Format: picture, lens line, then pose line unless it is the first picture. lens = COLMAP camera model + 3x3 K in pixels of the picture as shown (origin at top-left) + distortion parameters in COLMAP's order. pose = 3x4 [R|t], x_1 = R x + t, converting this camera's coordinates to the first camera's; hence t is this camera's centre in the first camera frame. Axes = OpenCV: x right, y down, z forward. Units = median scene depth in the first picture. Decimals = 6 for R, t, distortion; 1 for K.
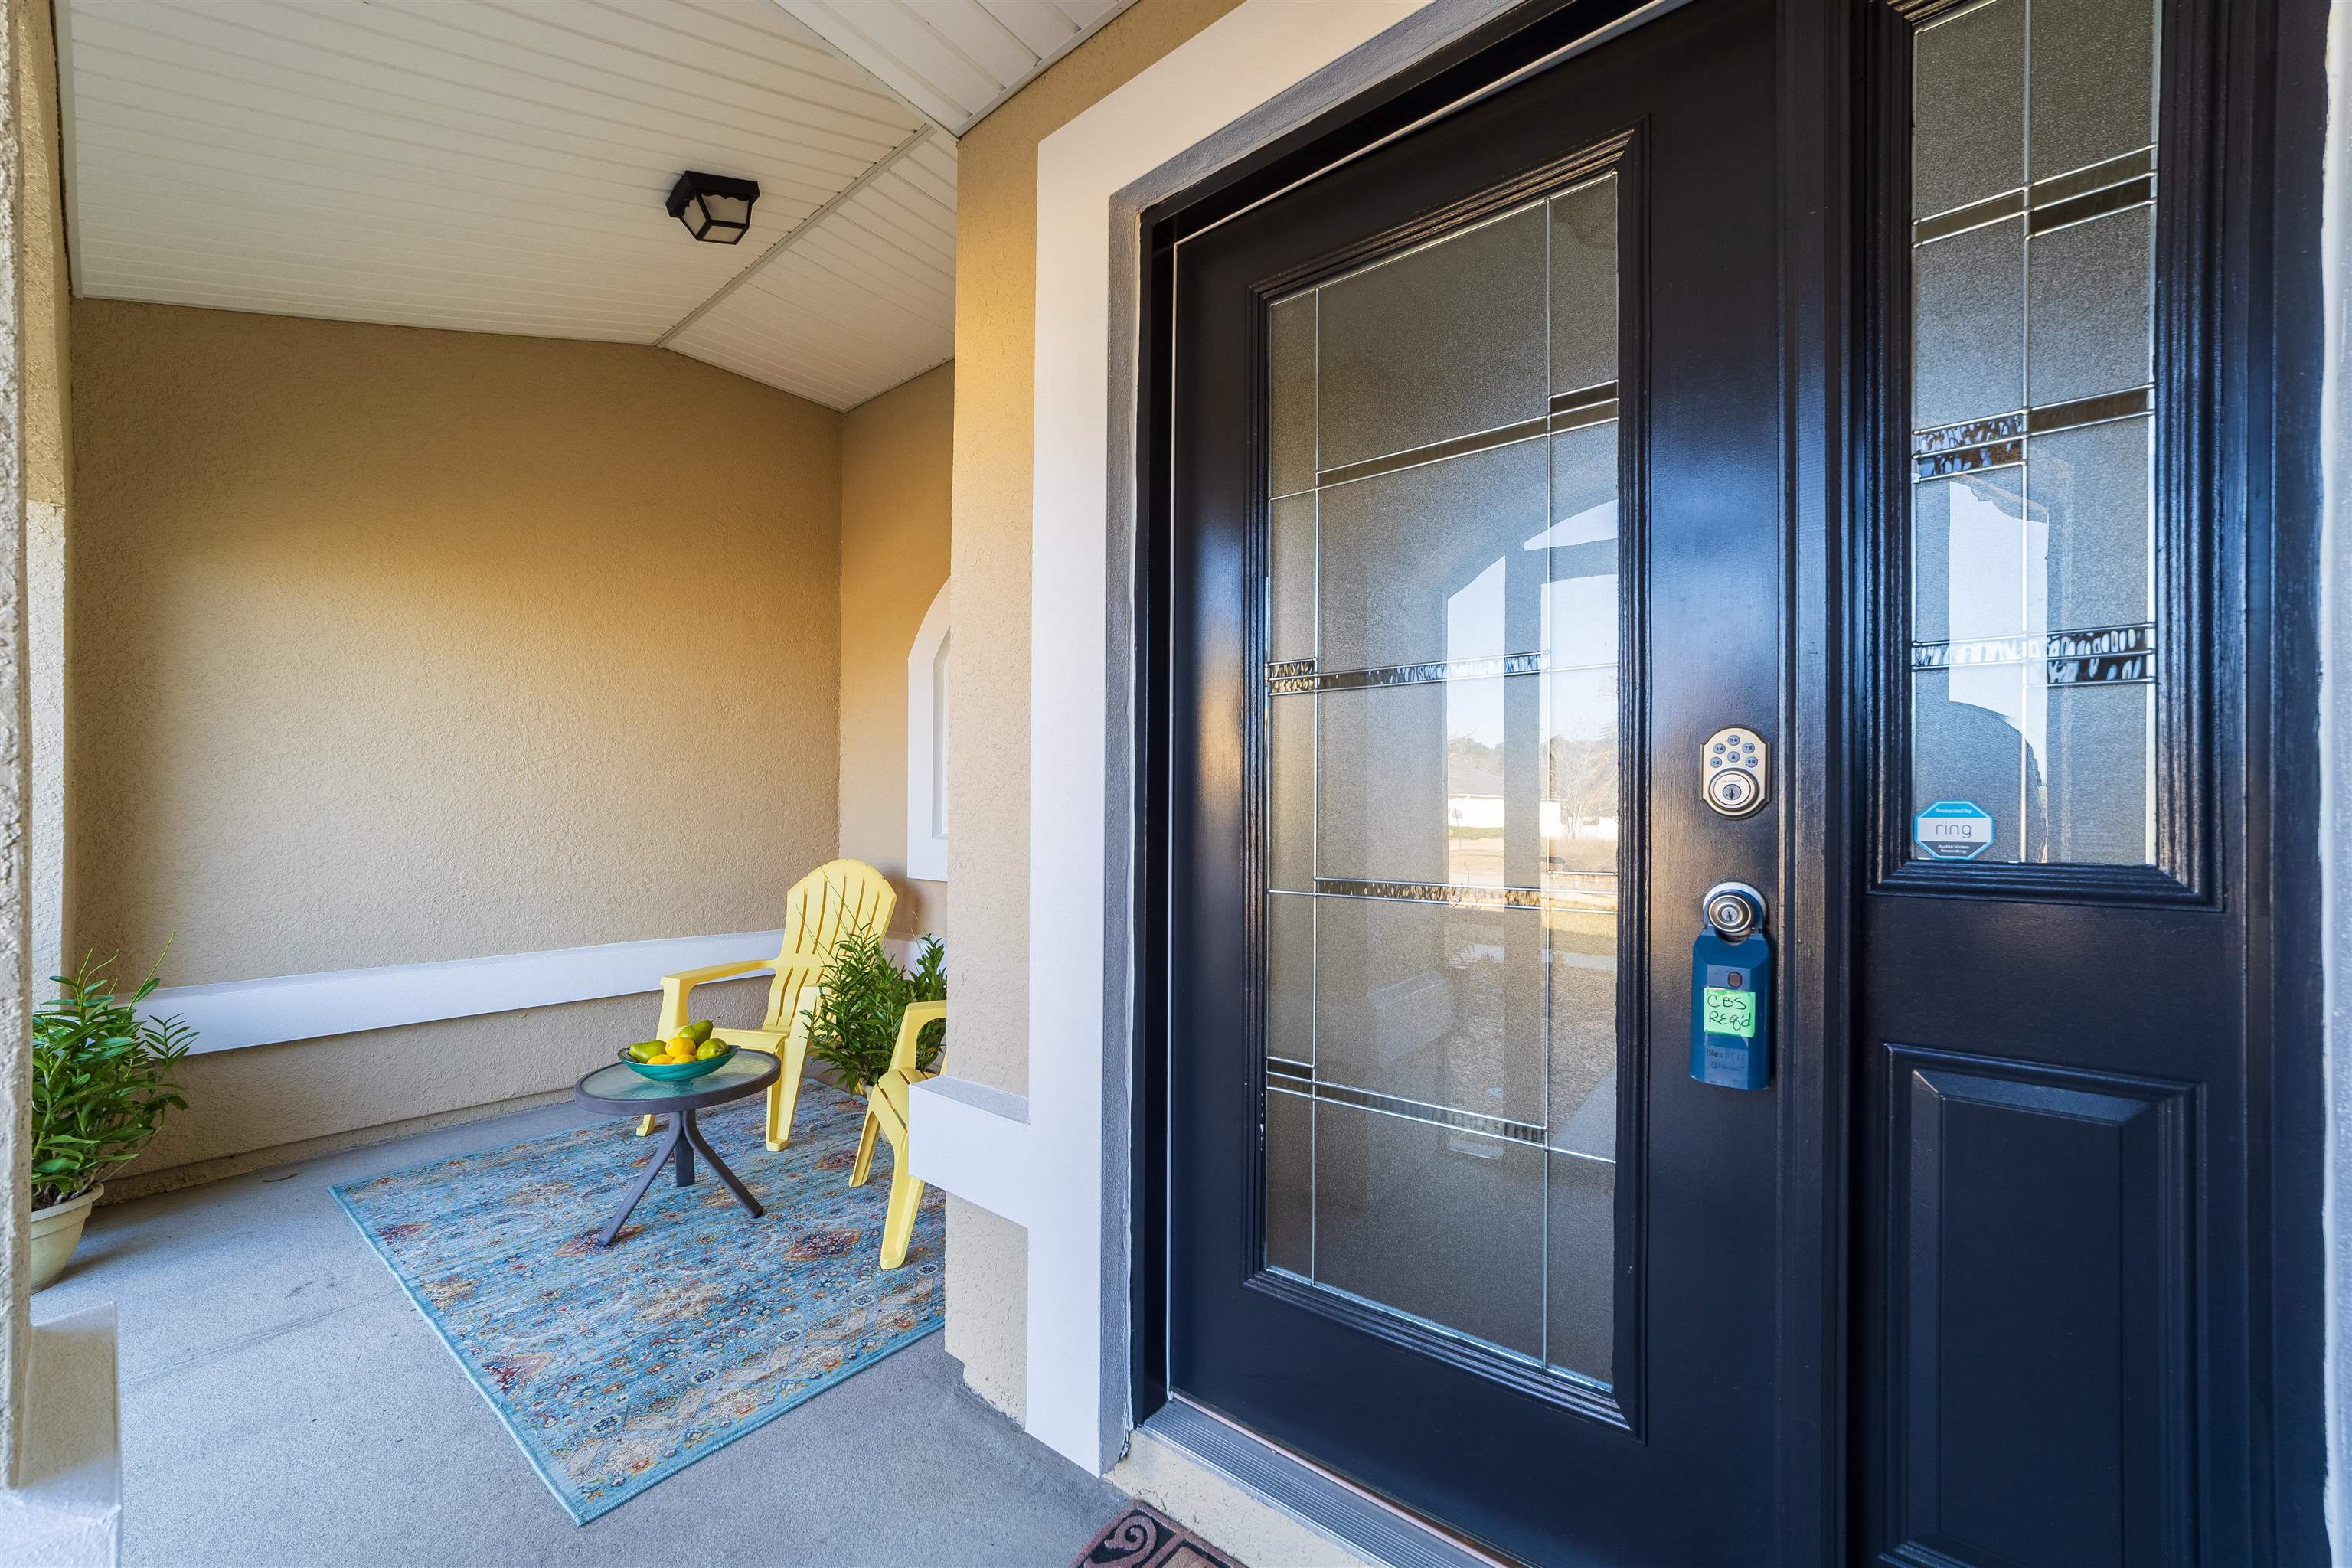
lens RADIAL K [[903.1, 0, 1177.4], [0, 903.1, 801.7], [0, 0, 1]] dist [0.001912, 0.004925]
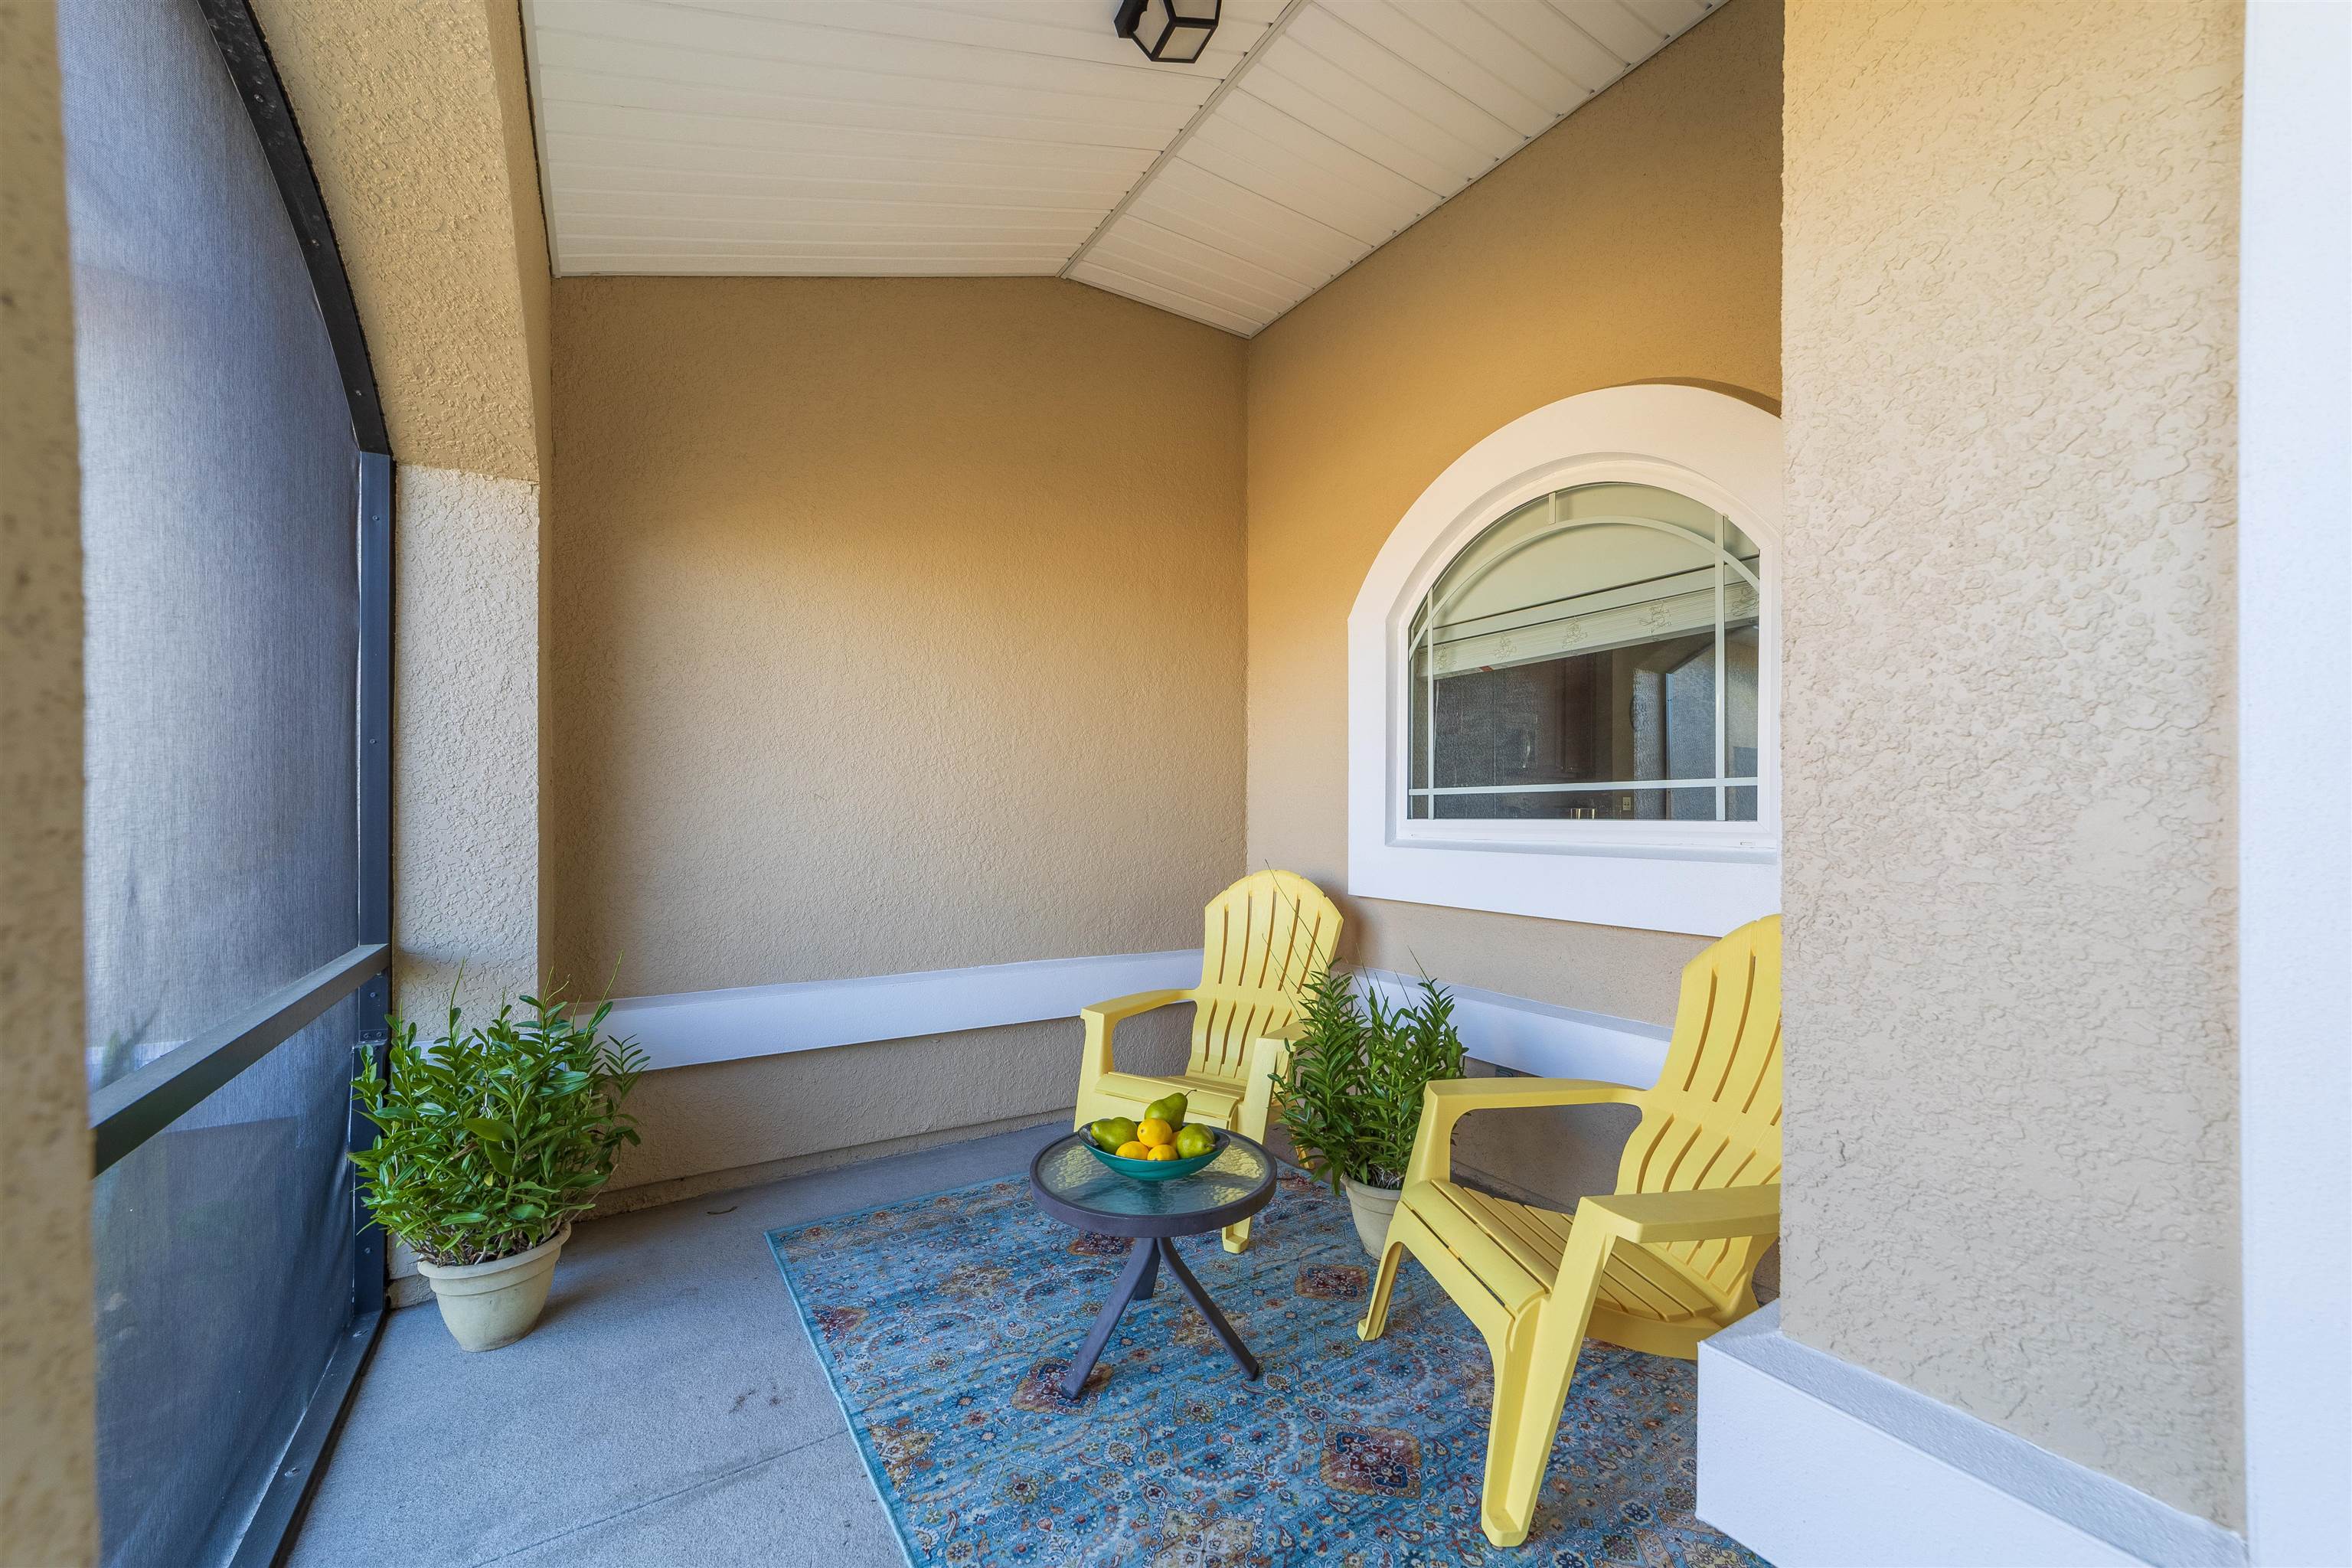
lens RADIAL K [[903.1, 0, 1190.9], [0, 903.1, 800.5], [0, 0, 1]] dist [0.001912, 0.004925]
pose [[0.955982, -0.005583, -0.293371, -0.277723], [0.005368, 0.999984, -0.001538, 0.003313], [0.293375, -0.000104, 0.955998, 0.280679]]
